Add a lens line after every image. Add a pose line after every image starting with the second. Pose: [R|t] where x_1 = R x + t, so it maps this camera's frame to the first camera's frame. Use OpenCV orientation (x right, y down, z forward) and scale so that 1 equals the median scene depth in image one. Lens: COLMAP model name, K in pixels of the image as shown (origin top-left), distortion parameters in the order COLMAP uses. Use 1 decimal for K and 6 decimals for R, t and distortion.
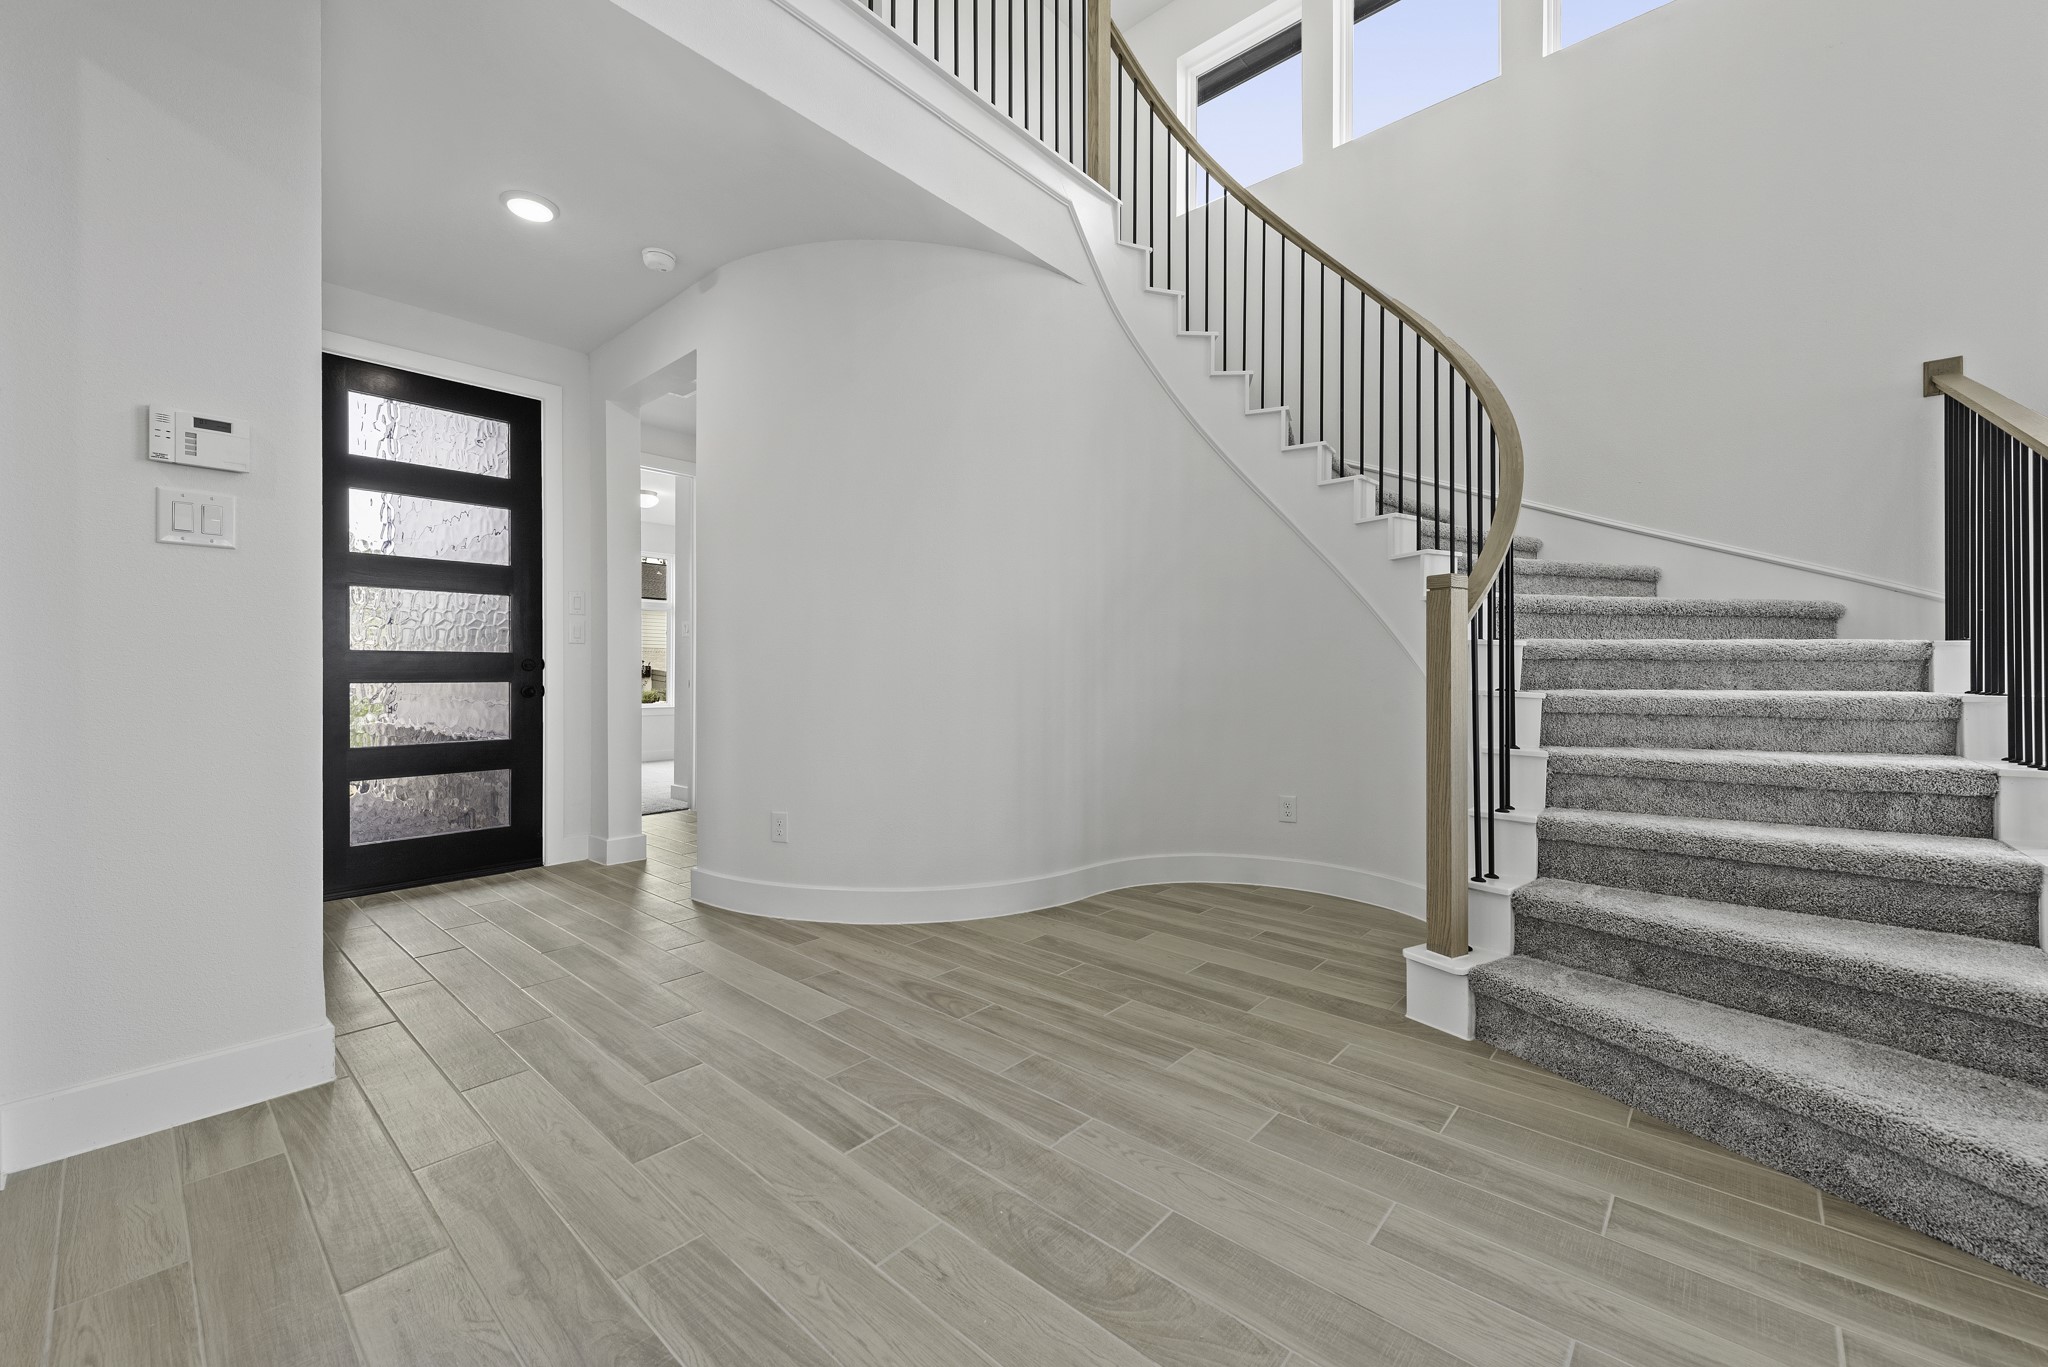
lens RADIAL K [[796.1, 0, 1019.1], [0, 796.1, 673.7], [0, 0, 1]] dist [0.008977, -0.002947]
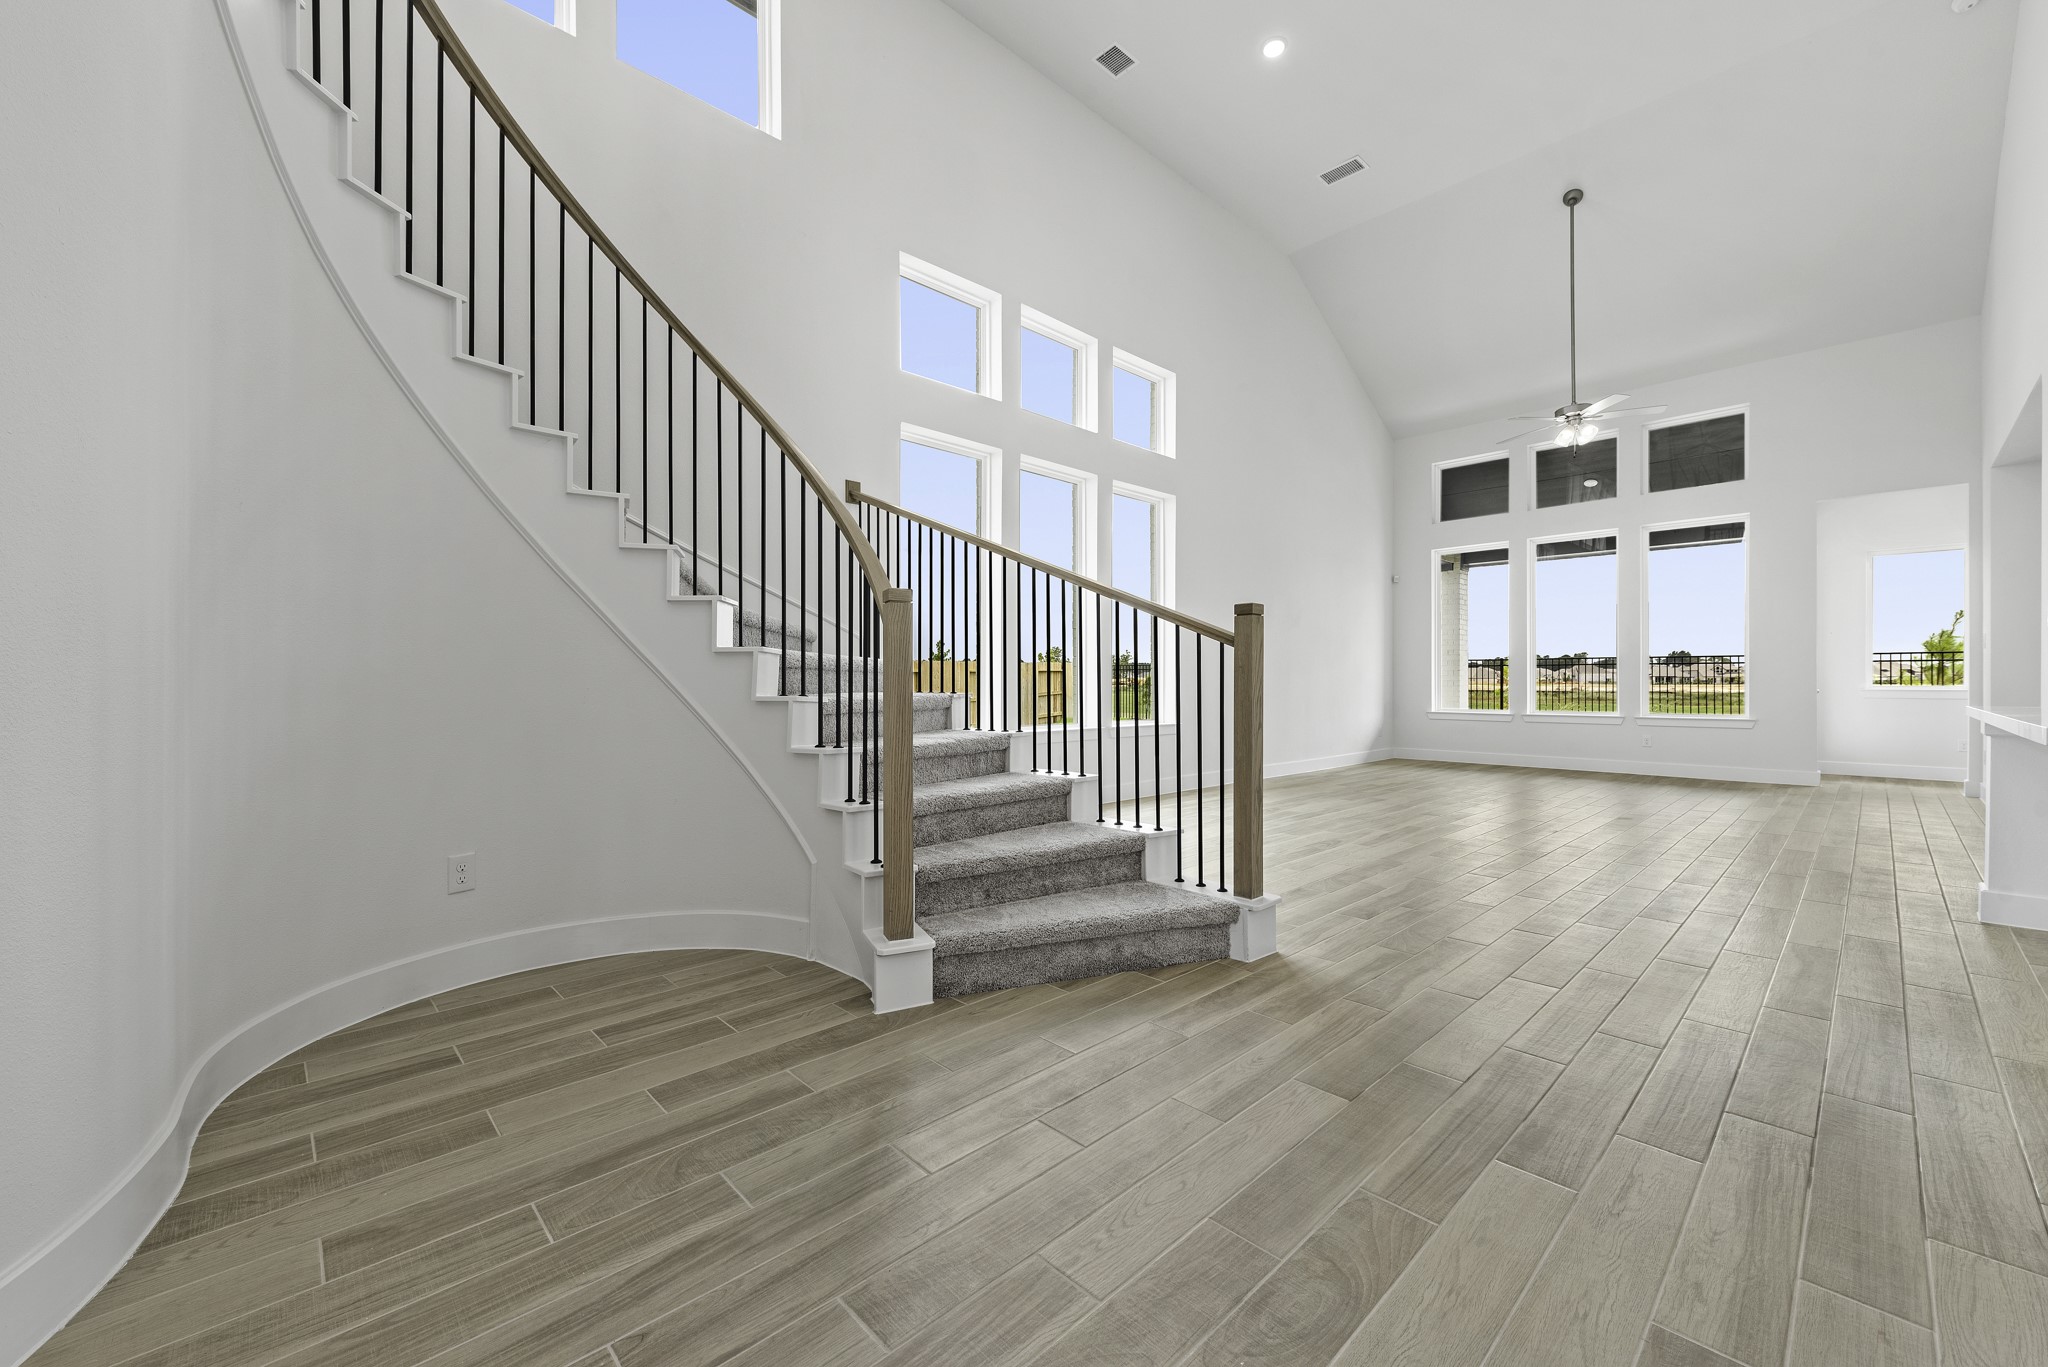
lens RADIAL K [[796.1, 0, 1028.3], [0, 796.1, 684.6], [0, 0, 1]] dist [0.008977, -0.002947]
pose [[0.083427, -0.002505, 0.996511, -0.510504], [-0.001663, 0.999995, 0.002653, 0.002958], [-0.996513, -0.001878, 0.083422, 0.711377]]
